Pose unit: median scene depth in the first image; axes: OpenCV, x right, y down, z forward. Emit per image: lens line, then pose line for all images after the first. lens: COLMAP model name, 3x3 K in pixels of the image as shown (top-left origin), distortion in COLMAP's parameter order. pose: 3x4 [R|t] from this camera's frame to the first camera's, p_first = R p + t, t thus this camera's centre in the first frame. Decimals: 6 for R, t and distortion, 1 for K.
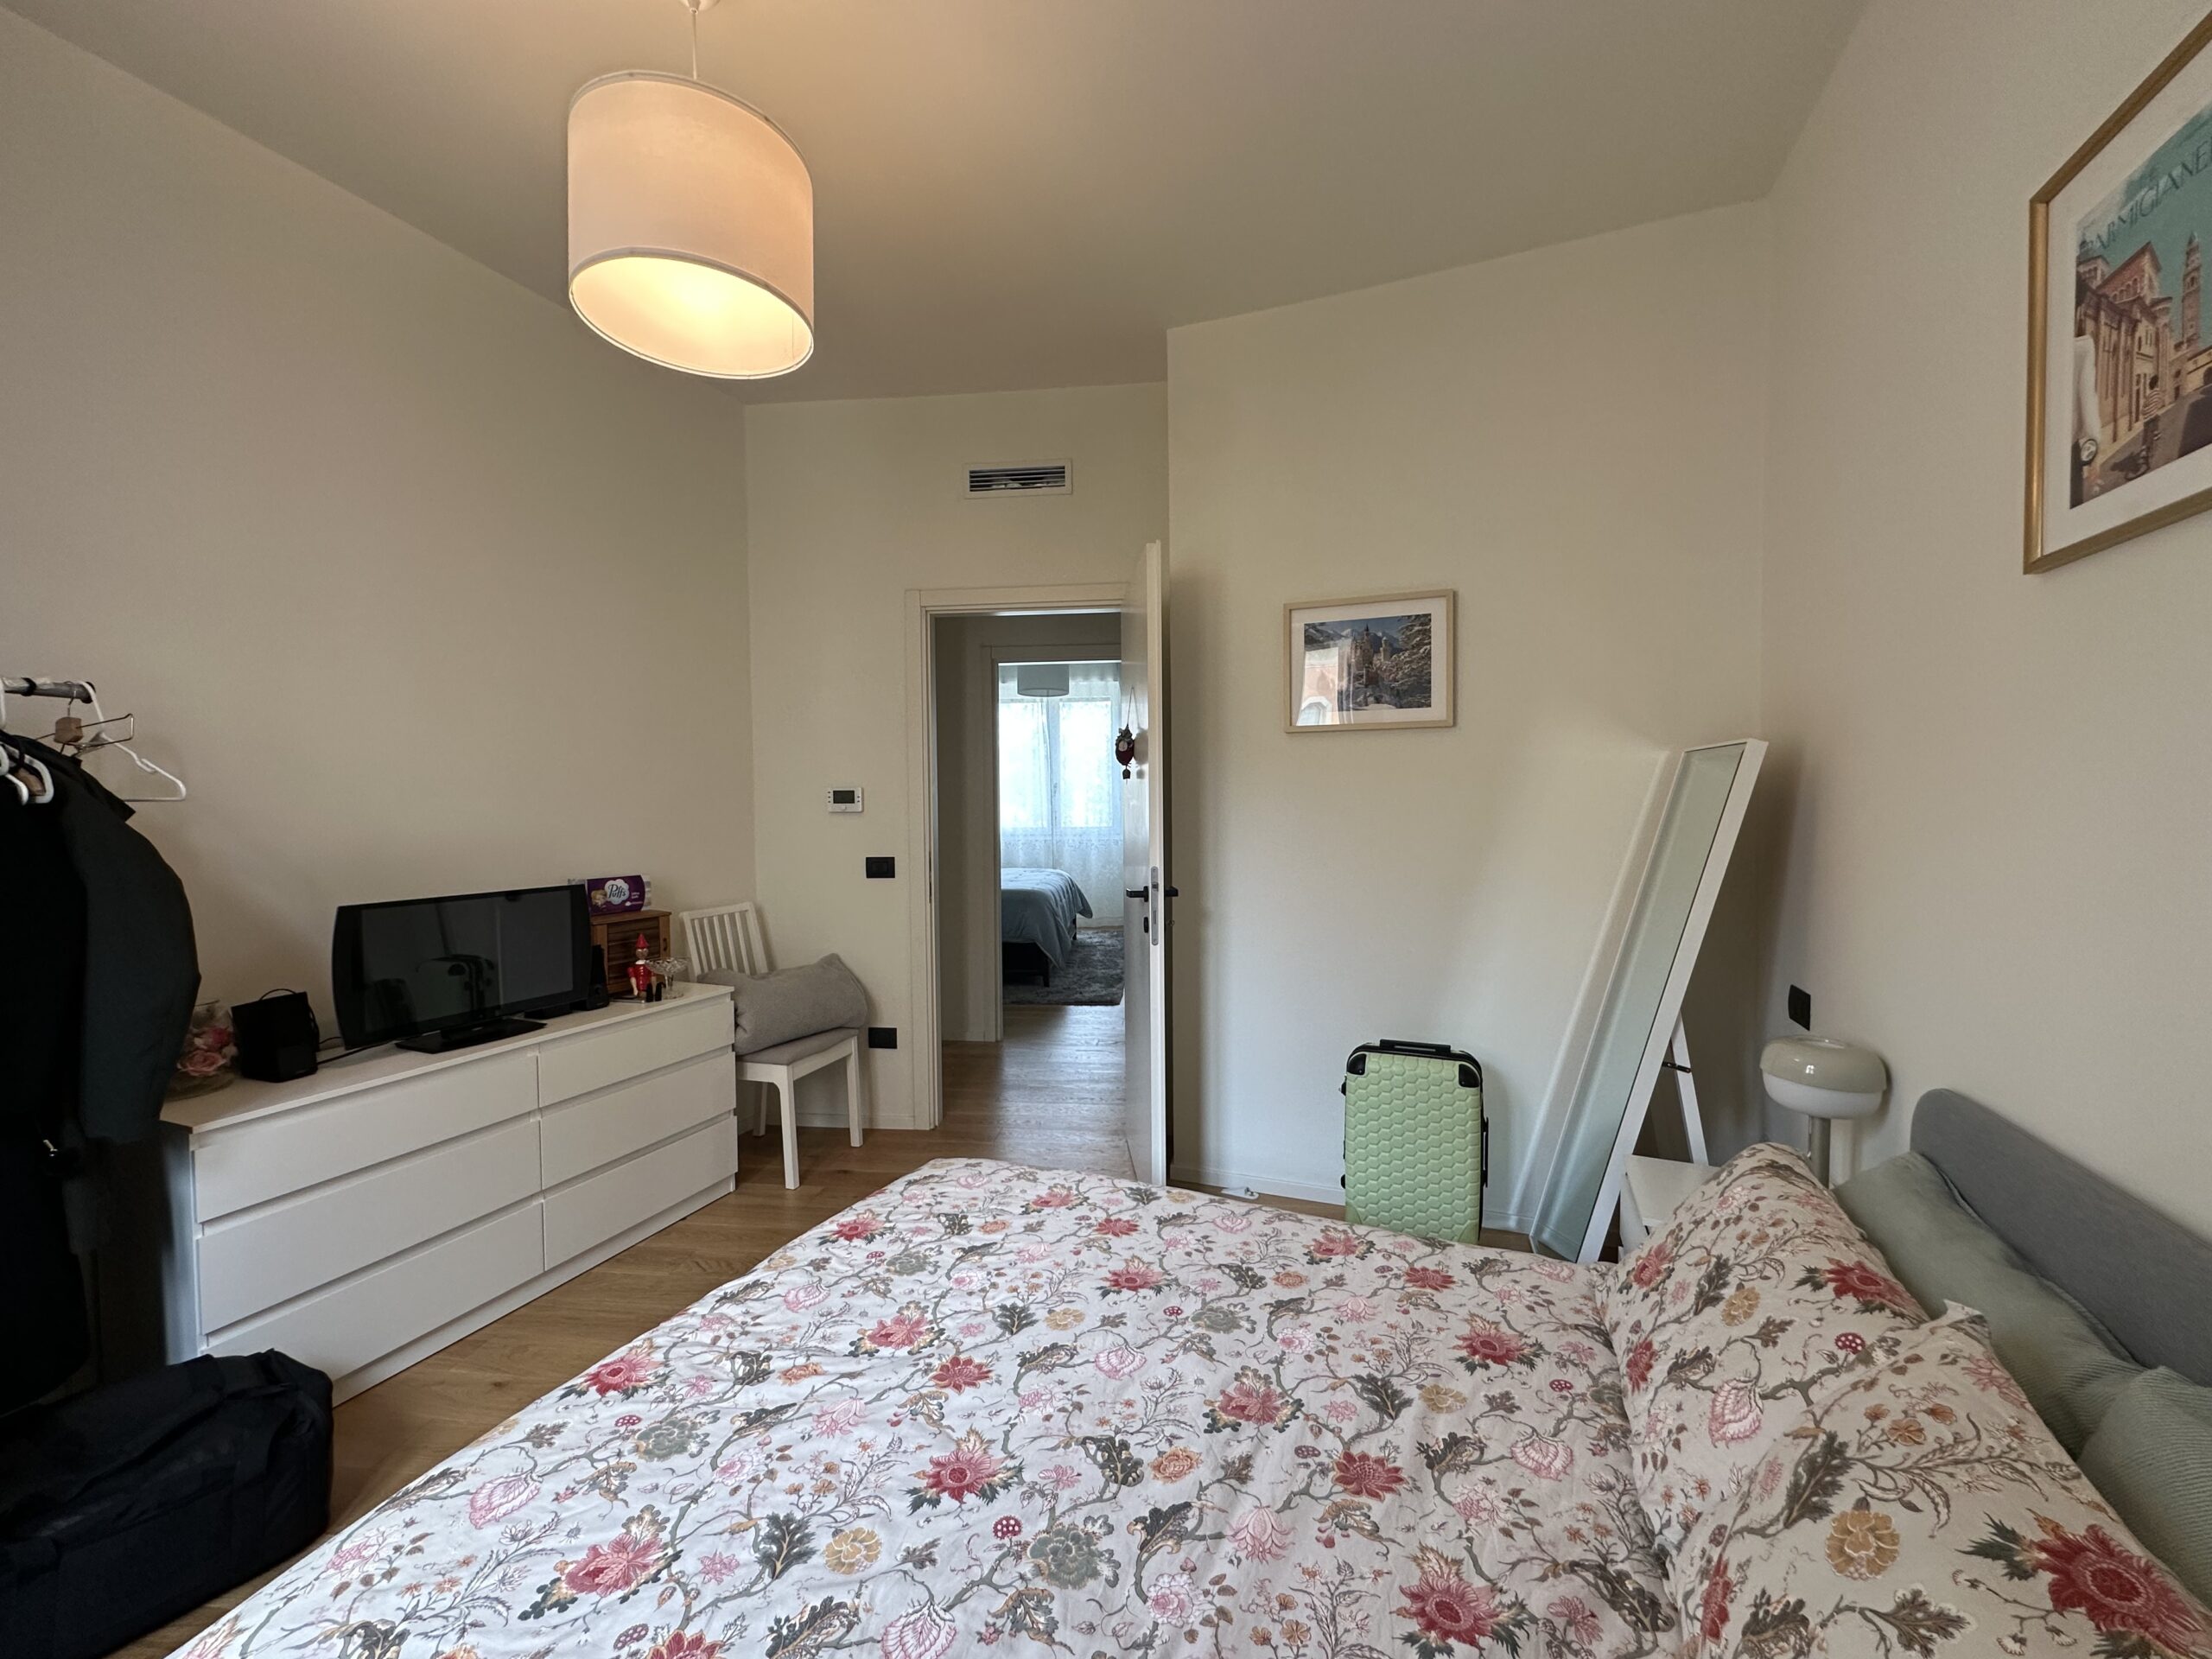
lens RADIAL K [[883.7, 0, 1112.0], [0, 883.7, 827.3], [0, 0, 1]] dist [-0.004233, 0.000037]
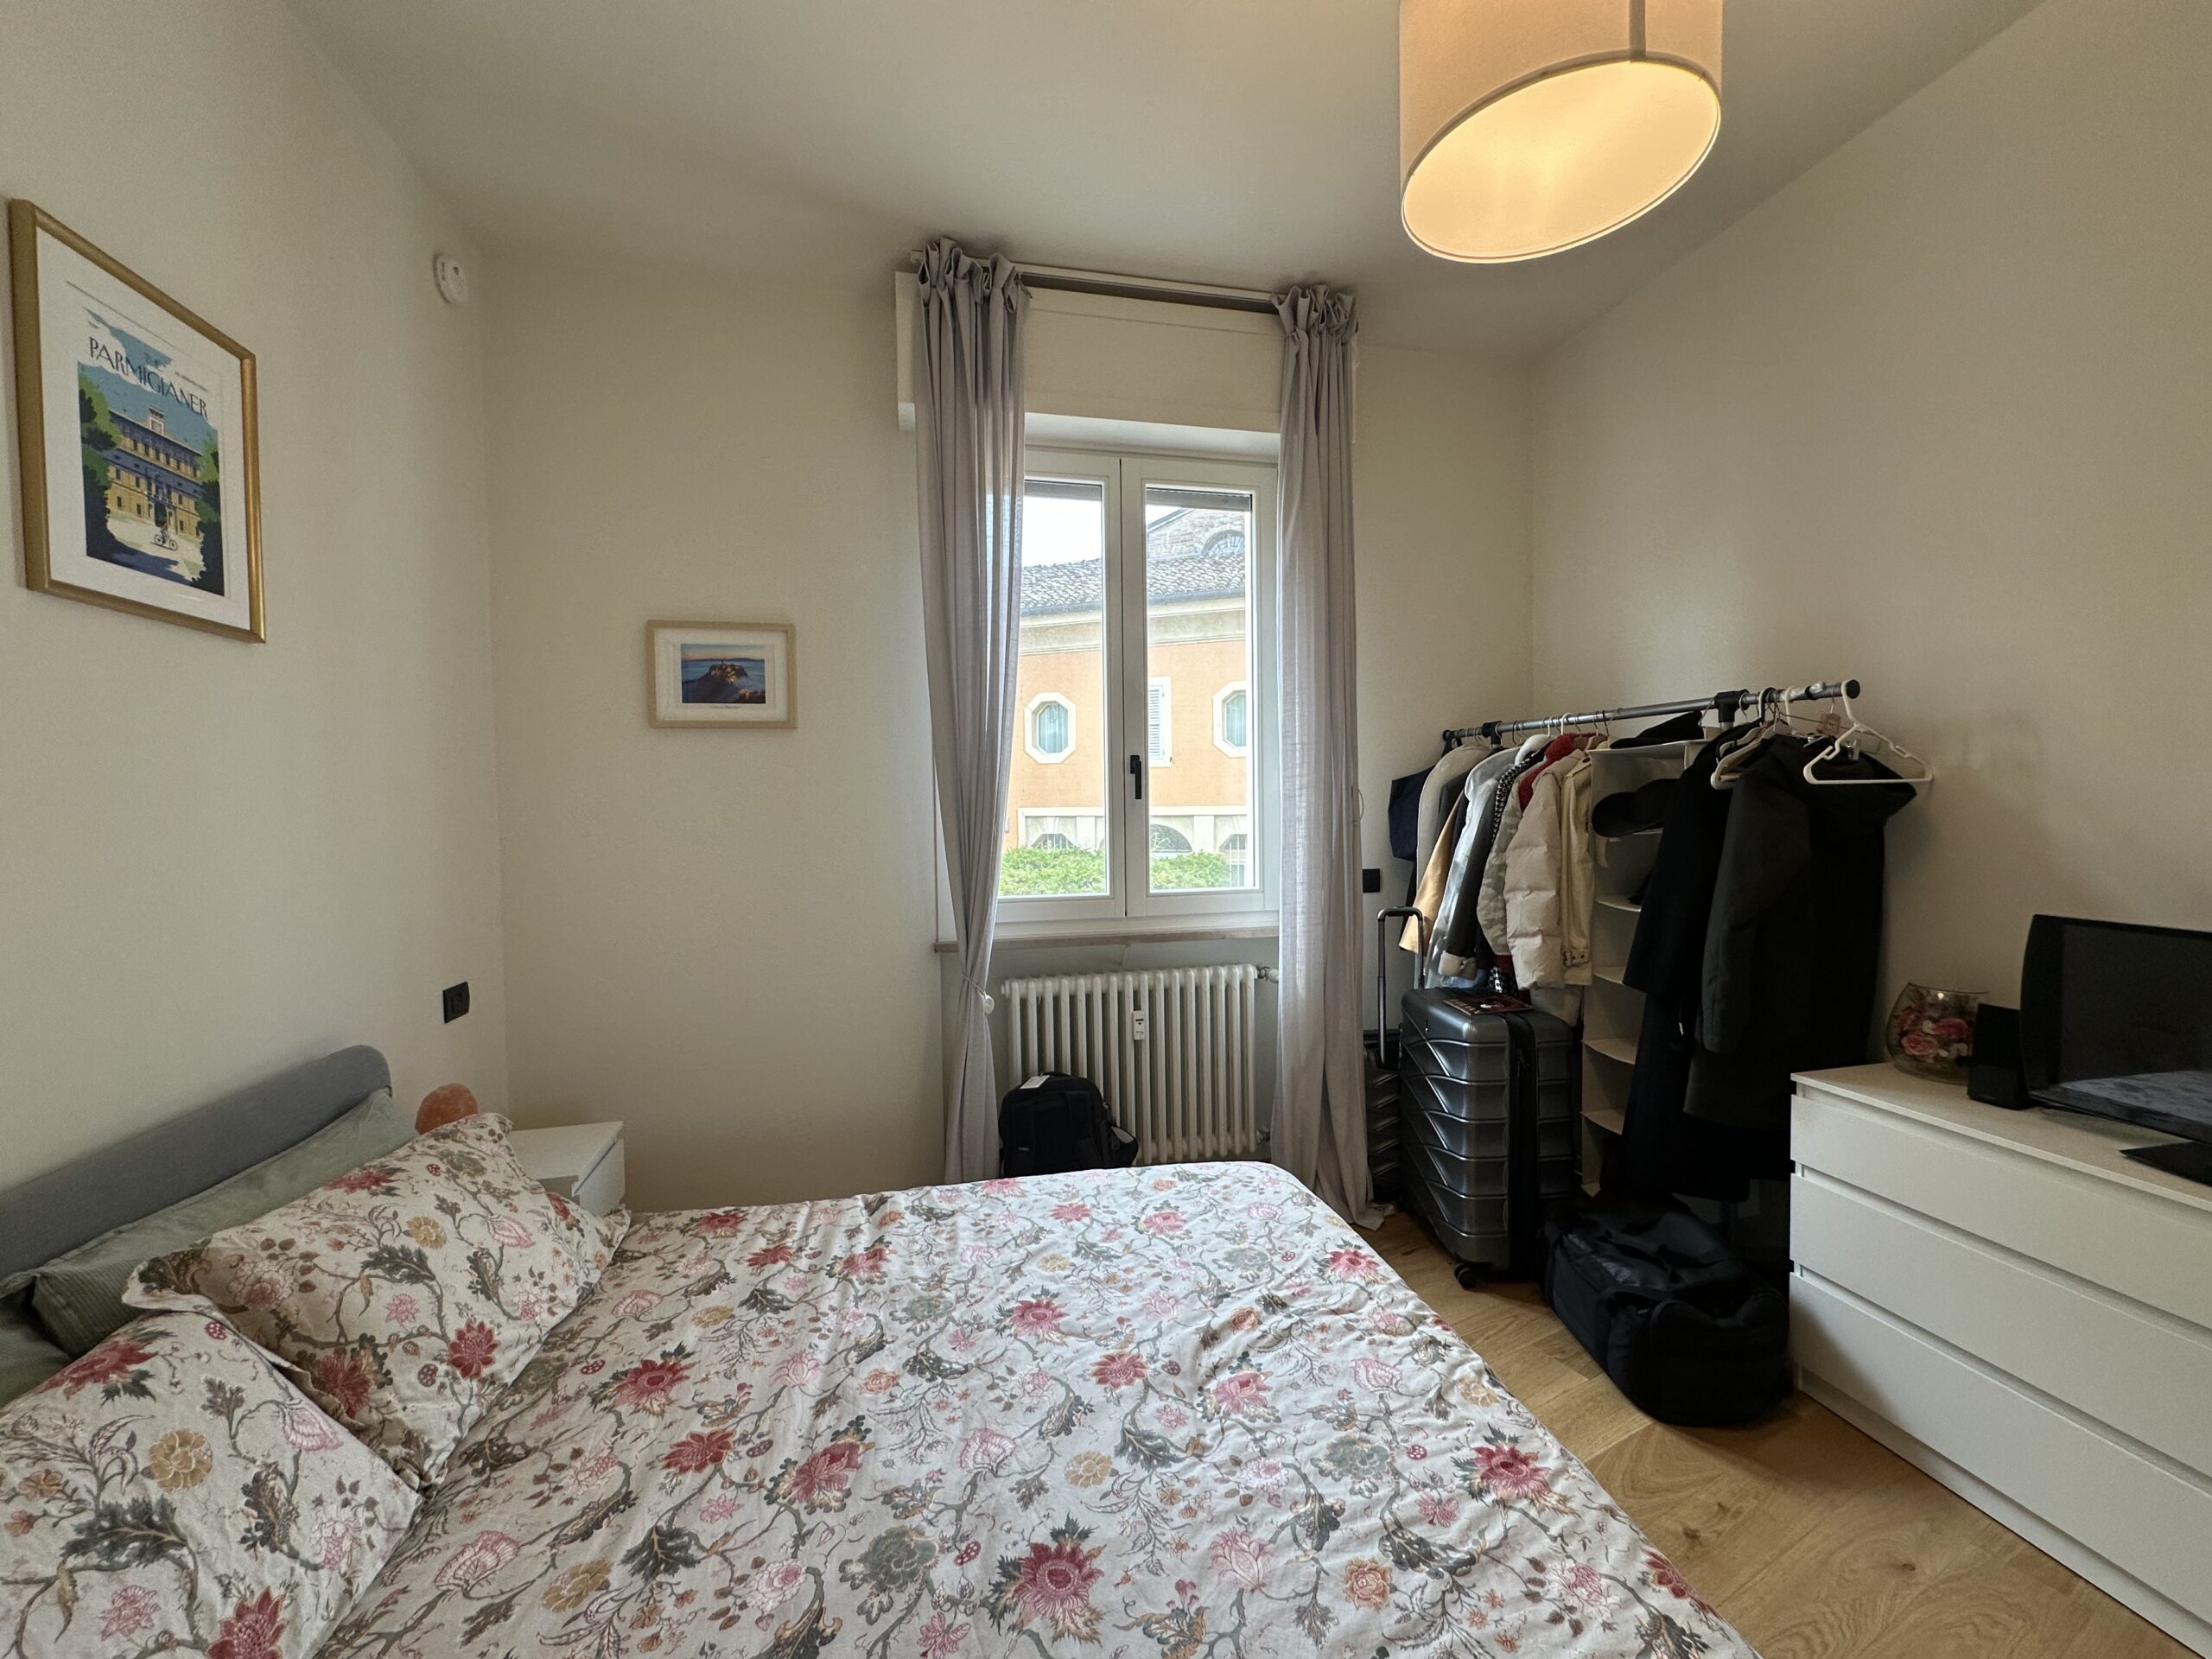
lens RADIAL K [[882.8, 0, 1106.0], [0, 882.8, 829.5], [0, 0, 1]] dist [-0.007391, 0.001272]
pose [[-0.828462, 0.038682, -0.558707, 0.398780], [0.002994, 0.997903, 0.064651, -0.062415], [0.560037, 0.051888, -0.826841, 1.877659]]
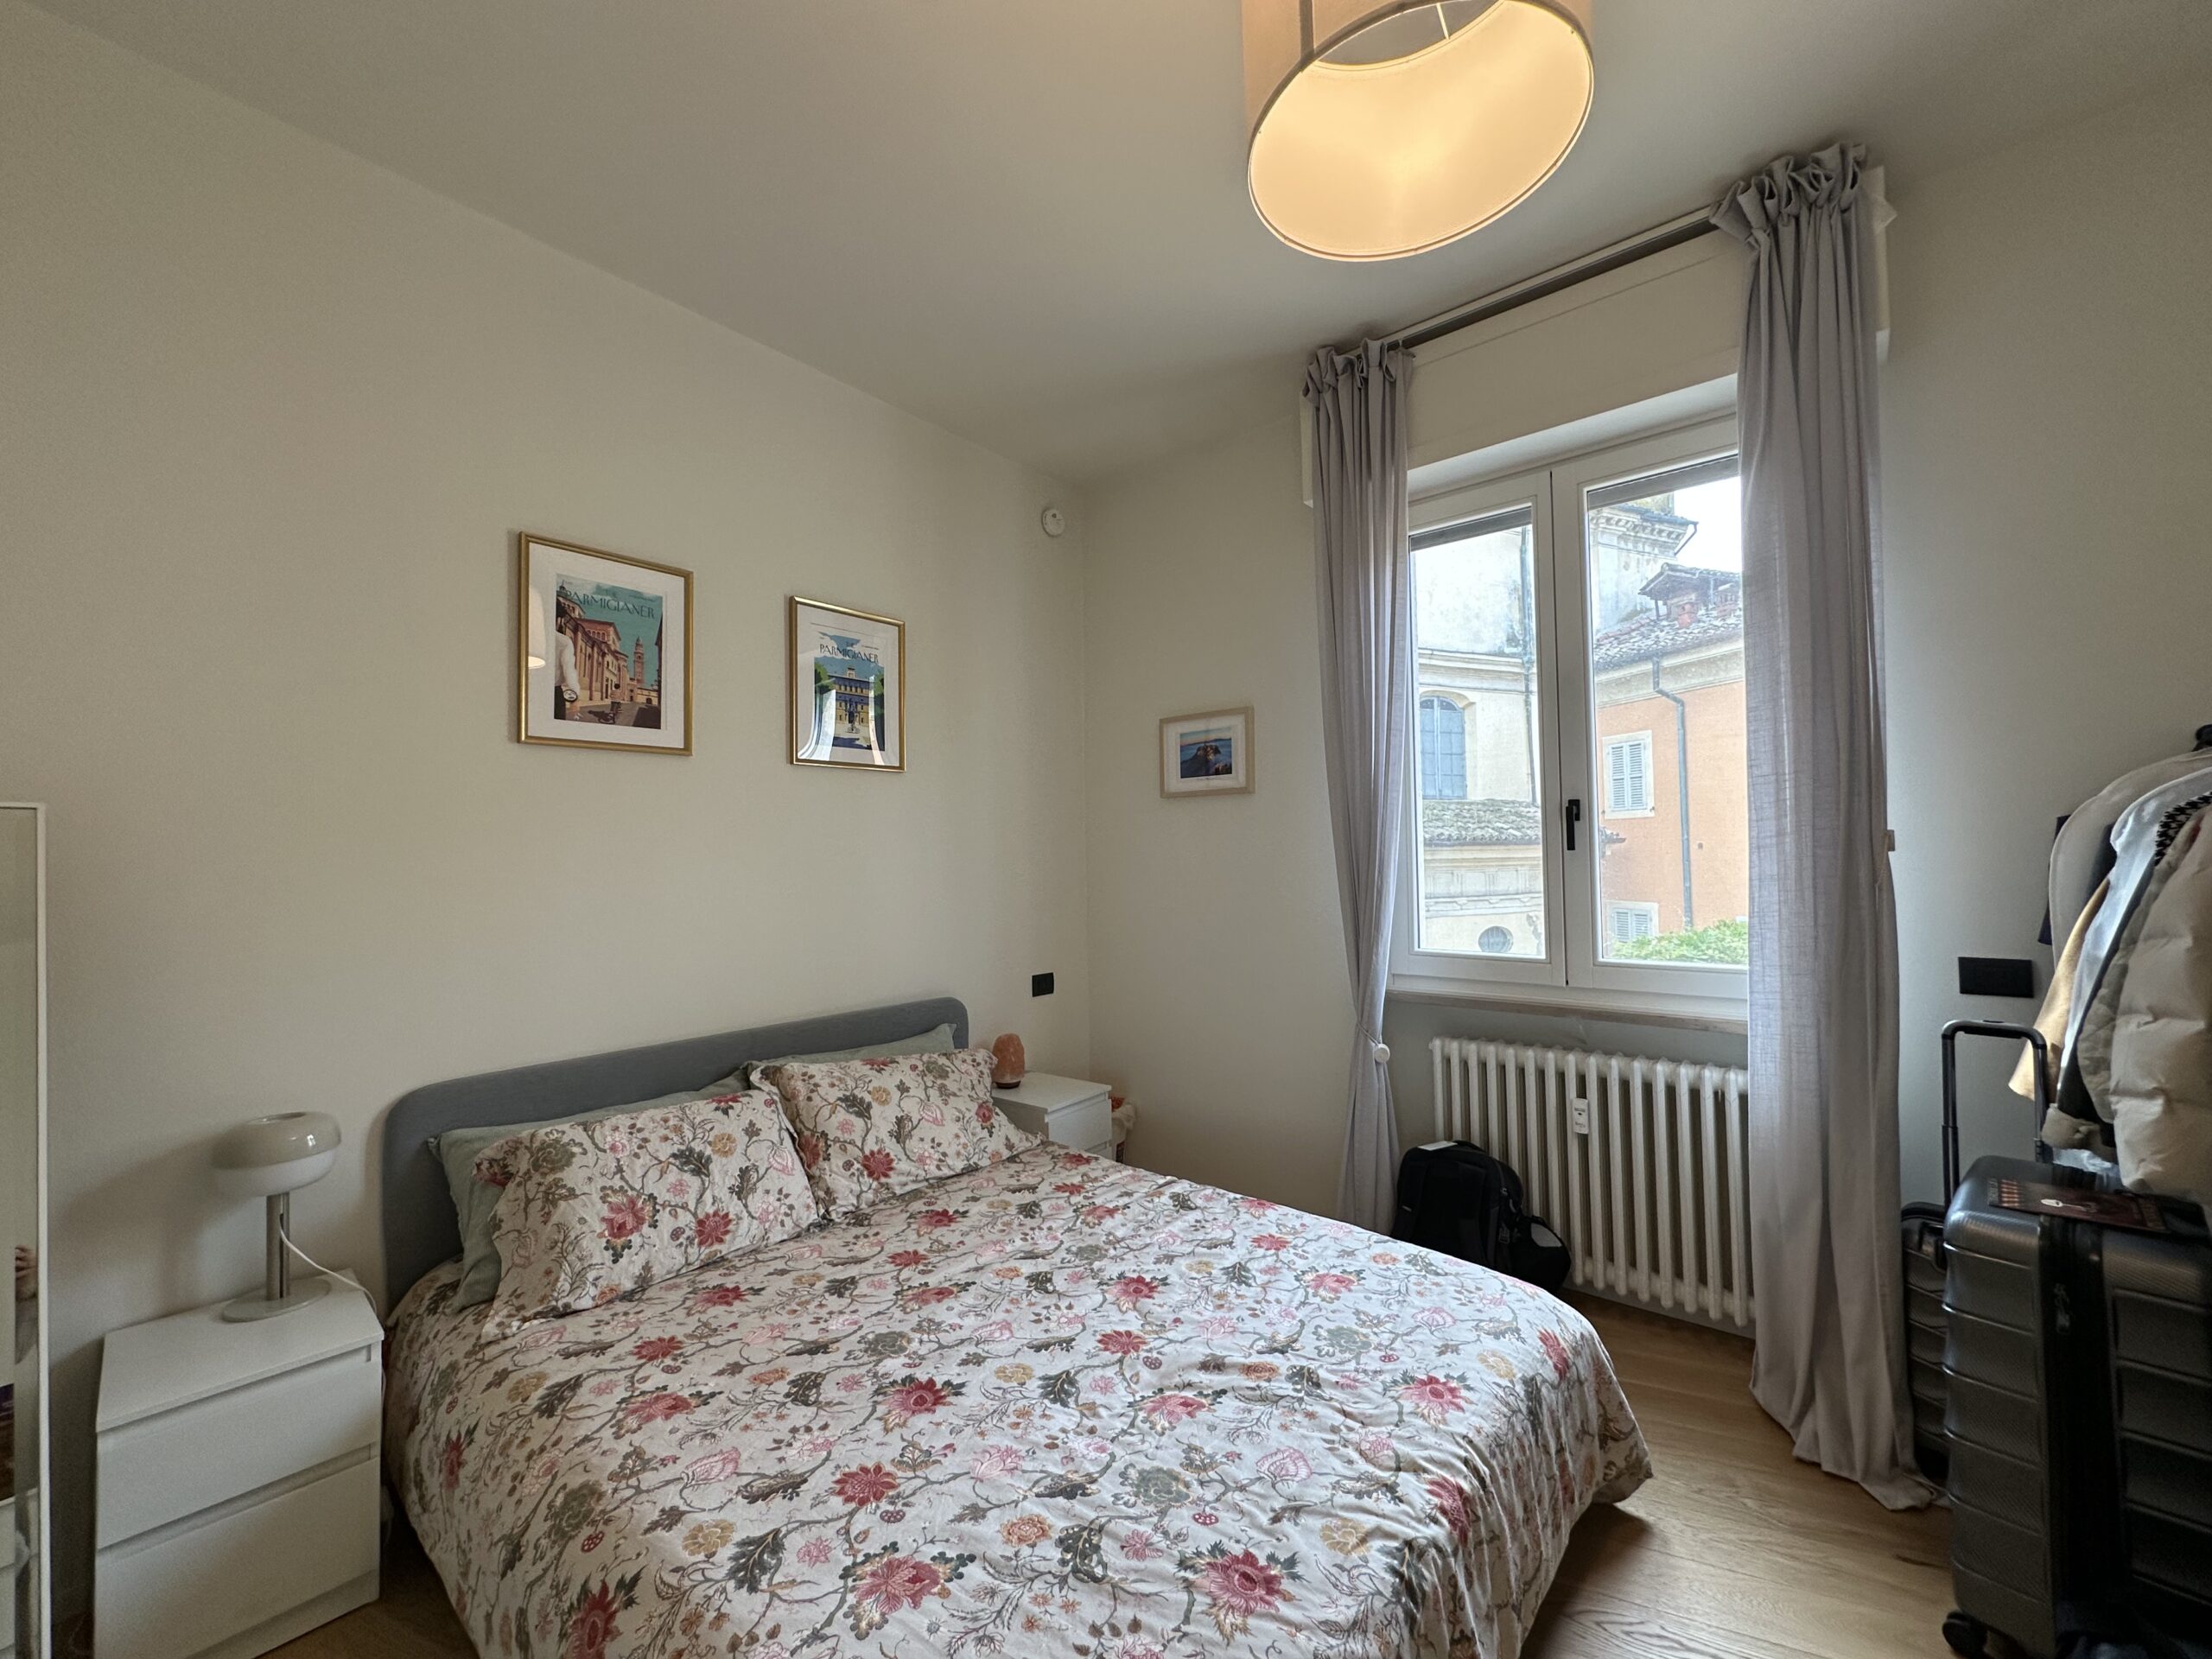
lens RADIAL K [[878.2, 0, 1100.9], [0, 878.2, 831.5], [0, 0, 1]] dist [-0.006321, 0.000098]
pose [[-0.947190, 0.033319, 0.318936, -0.568597], [0.034724, 0.999396, -0.001283, -0.070201], [-0.318786, 0.009859, -0.947775, 2.224371]]
